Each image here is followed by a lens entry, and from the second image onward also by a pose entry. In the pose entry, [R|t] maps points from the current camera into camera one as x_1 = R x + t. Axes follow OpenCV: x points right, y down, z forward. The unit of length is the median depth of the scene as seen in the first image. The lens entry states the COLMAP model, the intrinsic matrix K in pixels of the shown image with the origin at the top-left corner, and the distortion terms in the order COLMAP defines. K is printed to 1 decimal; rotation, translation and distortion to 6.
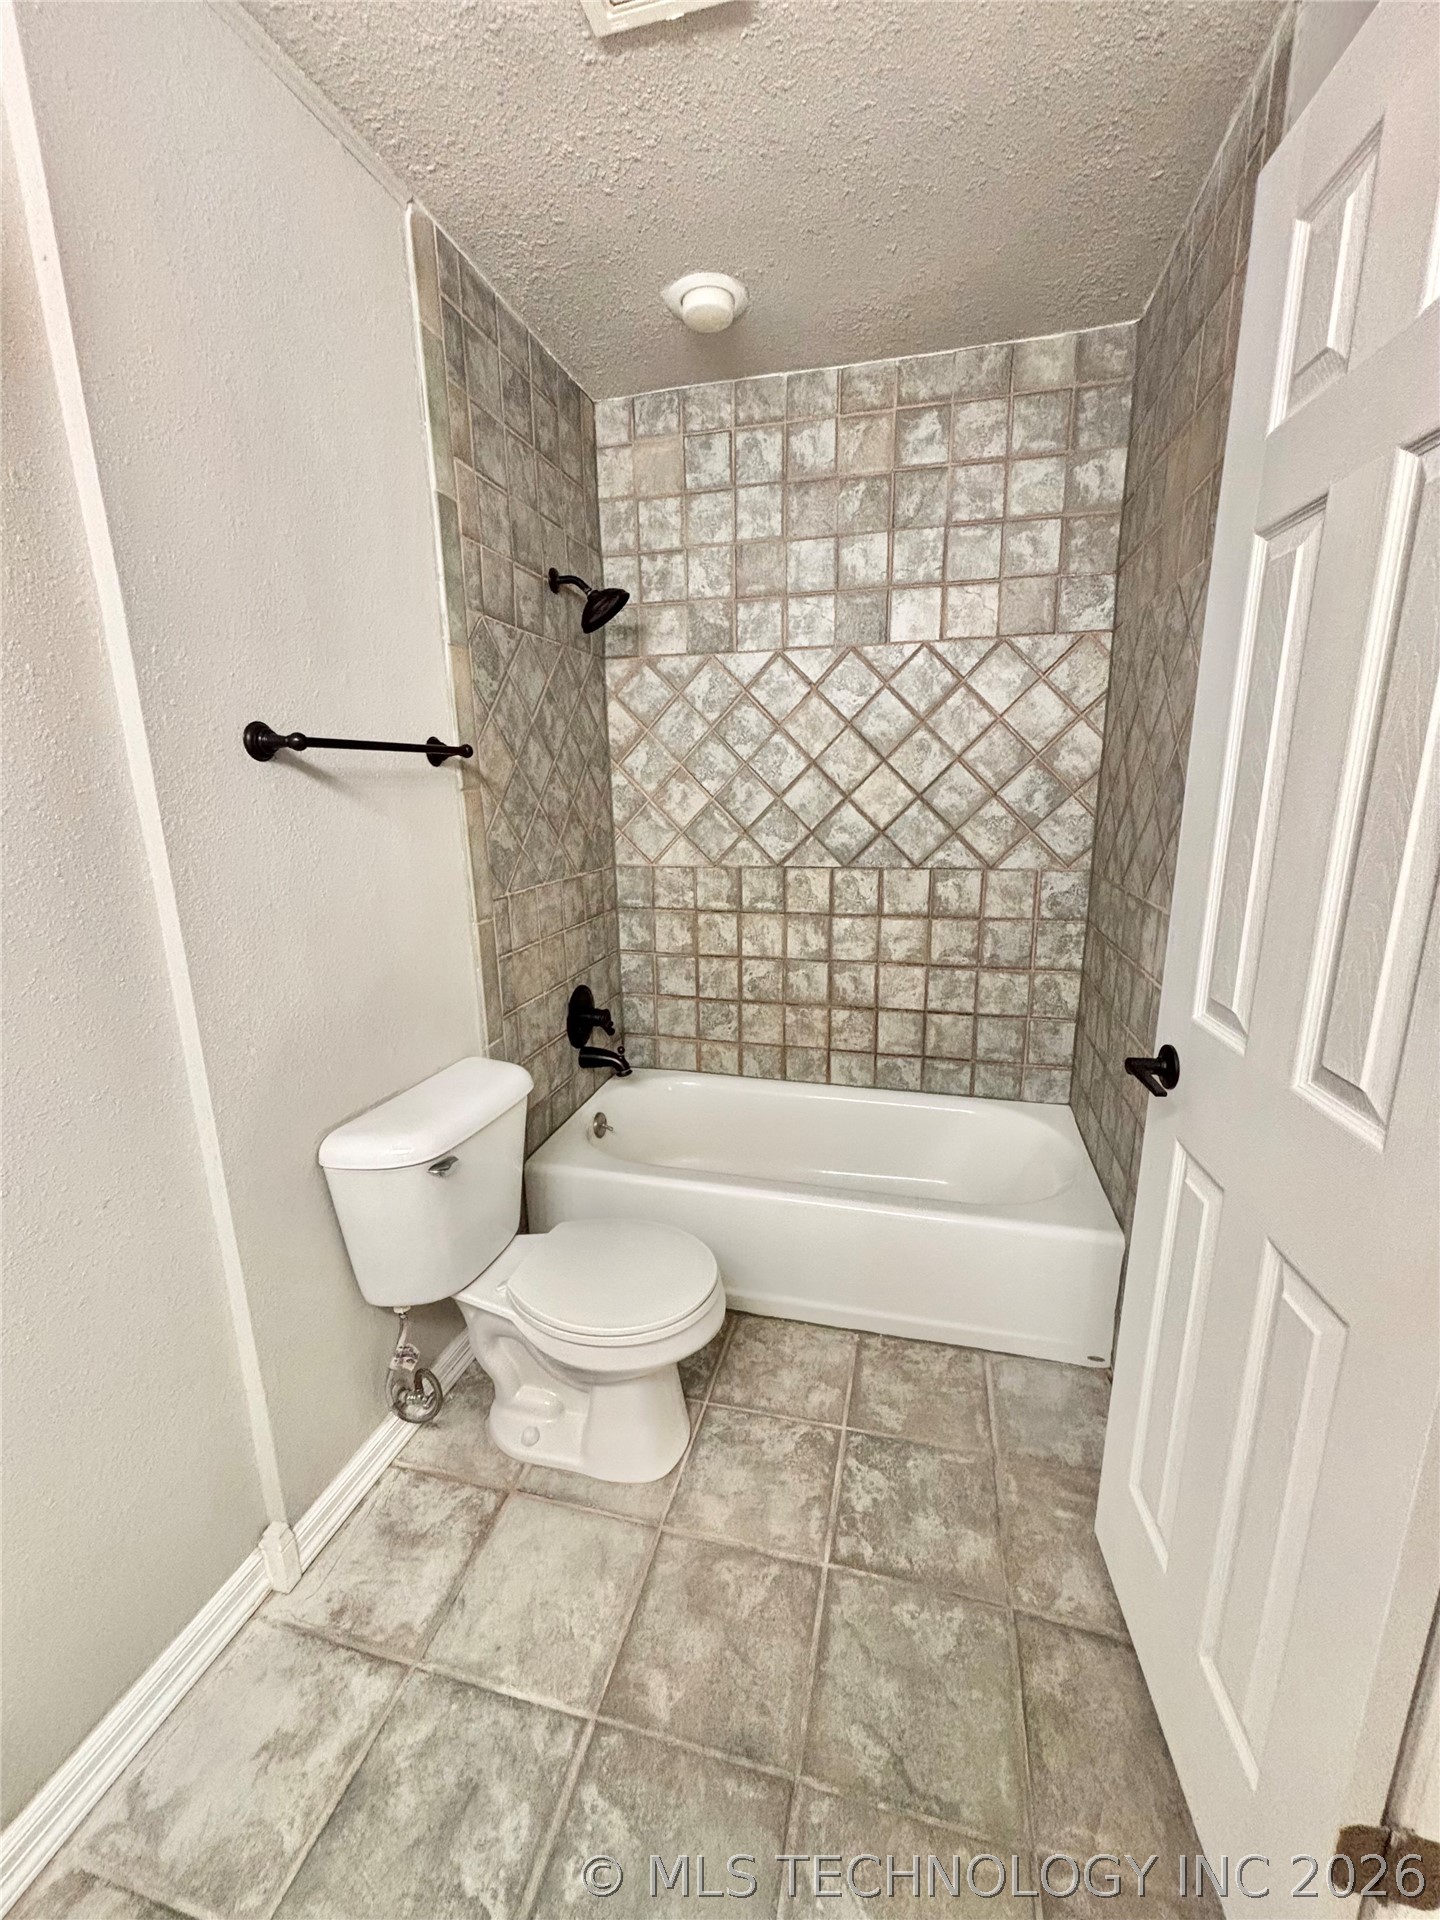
lens RADIAL K [[758.5, 0, 720.0], [0, 758.5, 960.0], [0, 0, 1]] dist [-0.001880, -0.000844]
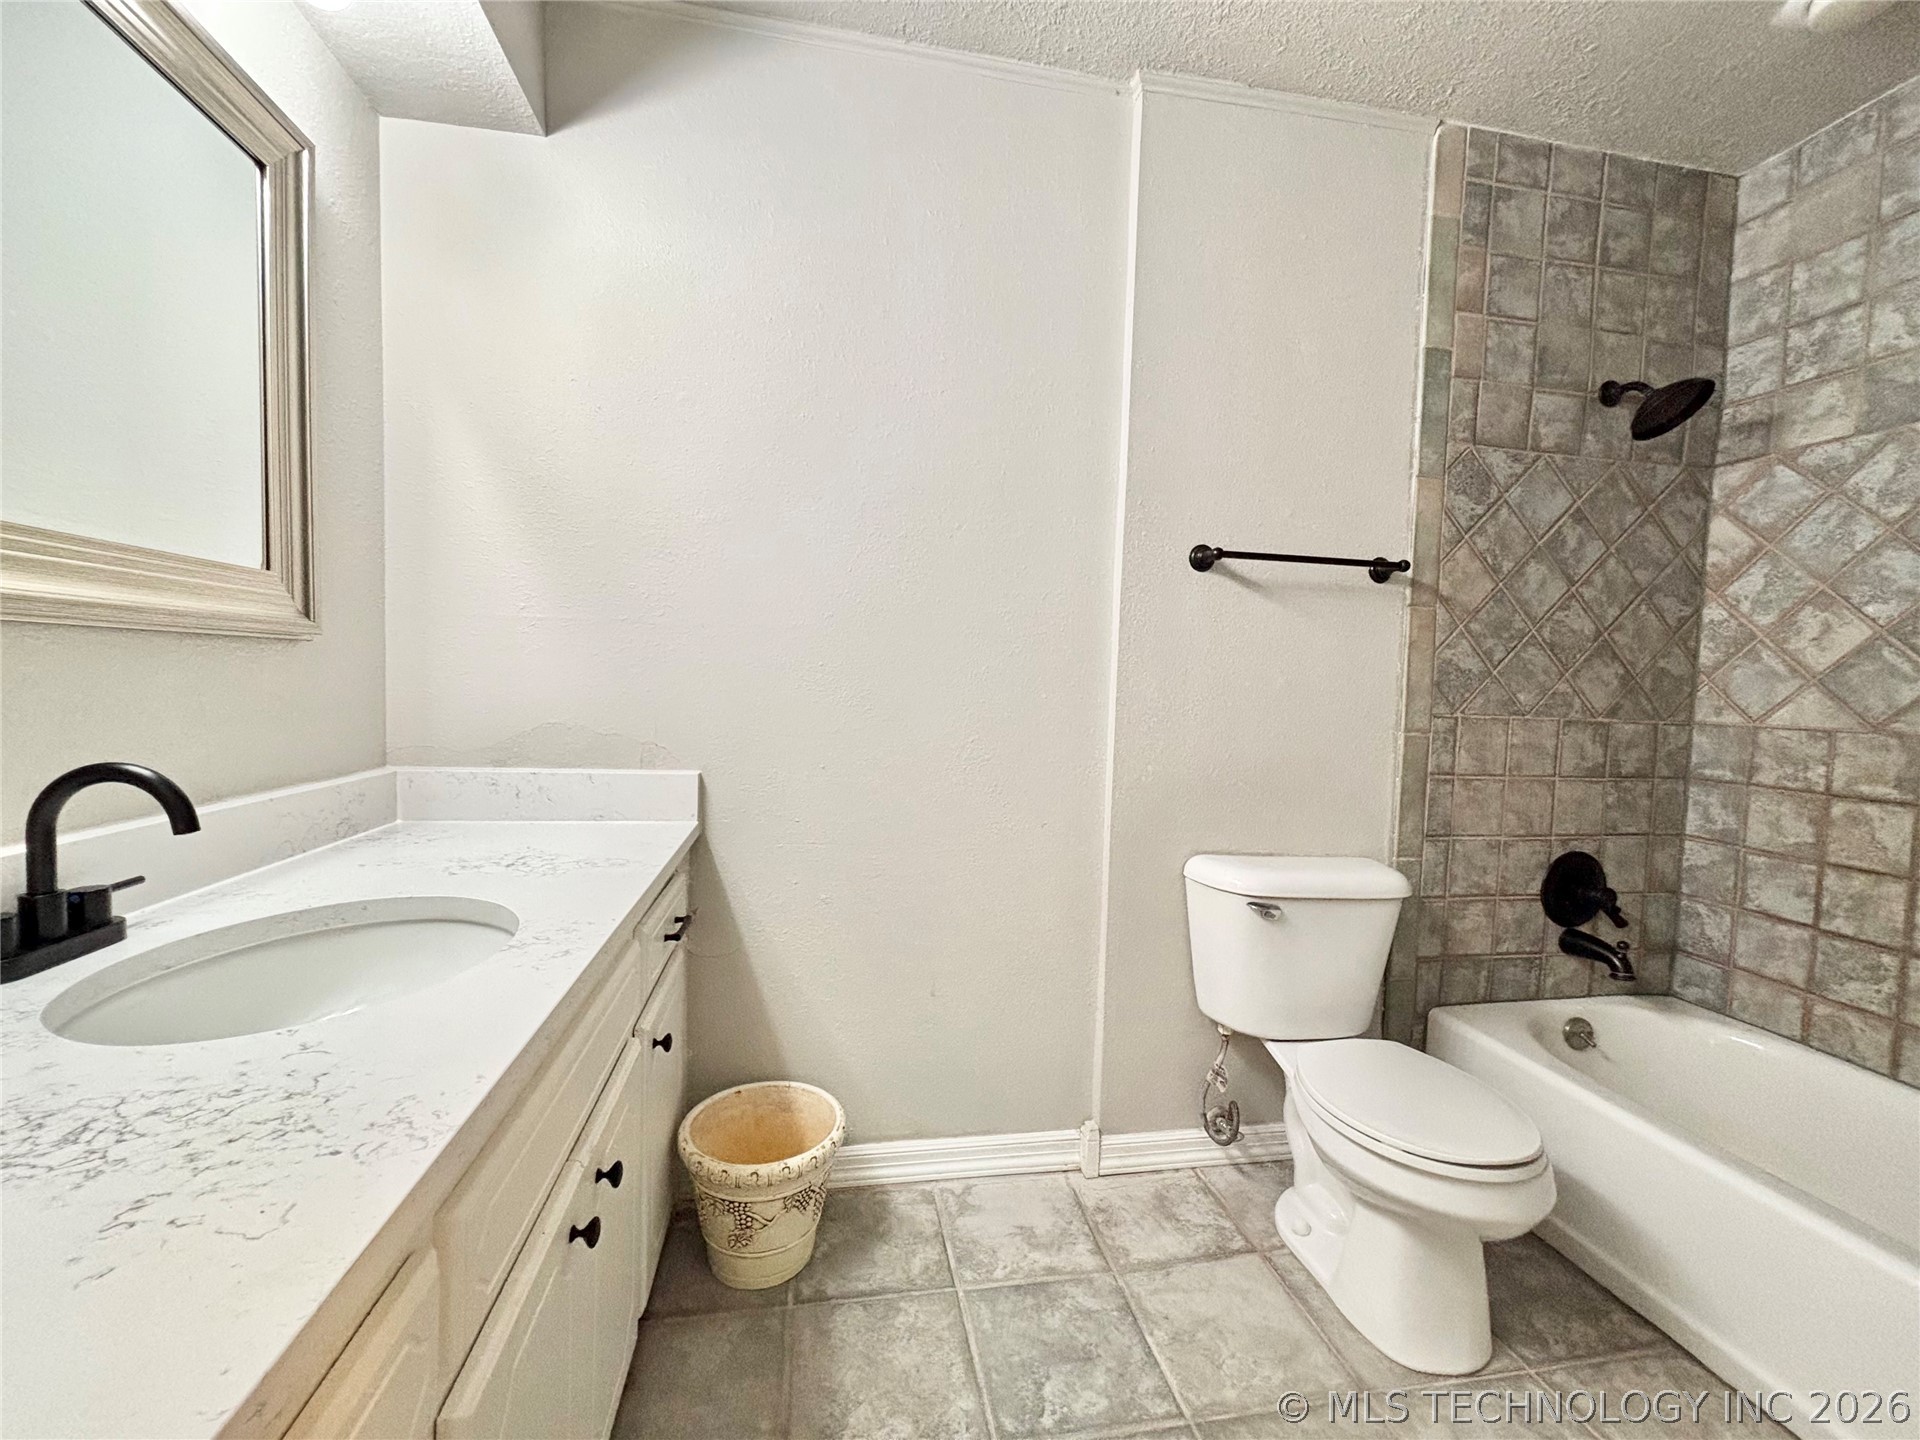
lens RADIAL K [[758.5, 0, 967.1], [0, 758.5, 722.9], [0, 0, 1]] dist [-0.001880, -0.000844]
pose [[0.423618, 0.071057, -0.903050, 0.328803], [-0.241696, 0.969643, -0.037082, 0.110104], [0.873001, 0.233972, 0.427932, 0.040763]]
